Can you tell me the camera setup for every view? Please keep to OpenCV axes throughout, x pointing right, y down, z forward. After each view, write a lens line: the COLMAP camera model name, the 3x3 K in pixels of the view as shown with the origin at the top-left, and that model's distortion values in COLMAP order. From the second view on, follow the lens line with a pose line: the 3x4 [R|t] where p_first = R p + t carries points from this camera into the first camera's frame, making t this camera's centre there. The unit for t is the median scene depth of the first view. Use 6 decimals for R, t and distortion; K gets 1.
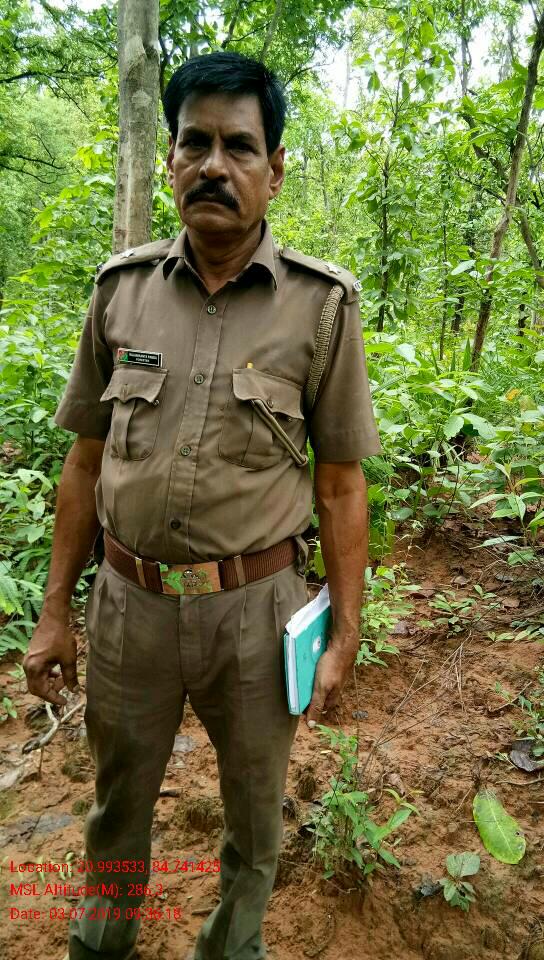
lens RADIAL K [[797.0, 0, 267.3], [0, 797.0, 498.0], [0, 0, 1]] dist [0.122462, -0.189630]
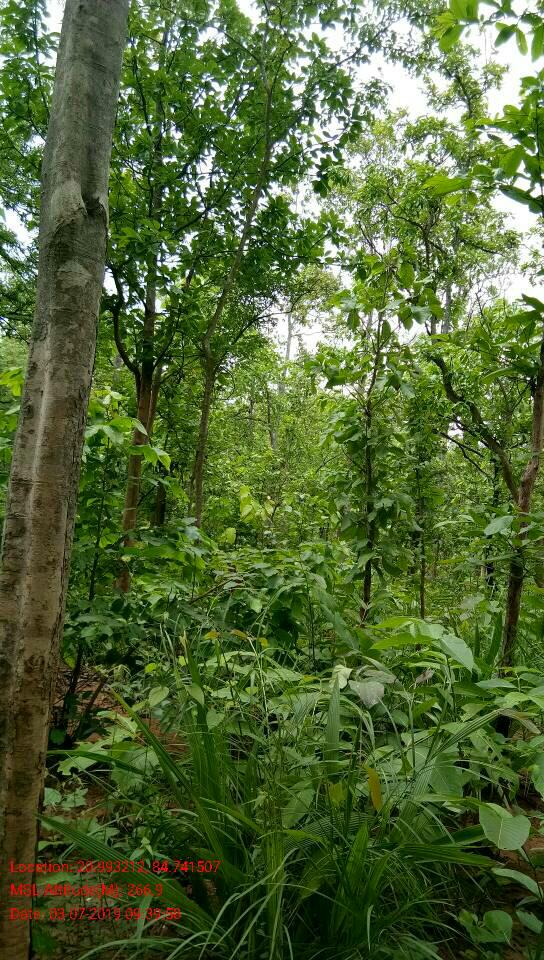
lens RADIAL K [[813.2, 0, 273.5], [0, 813.2, 479.6], [0, 0, 1]] dist [0.116787, -0.189852]
pose [[0.996972, 0.019802, 0.075198, -0.077012], [0.003567, 0.954369, -0.298607, -0.249778], [-0.077680, 0.297972, 0.951409, 0.688789]]
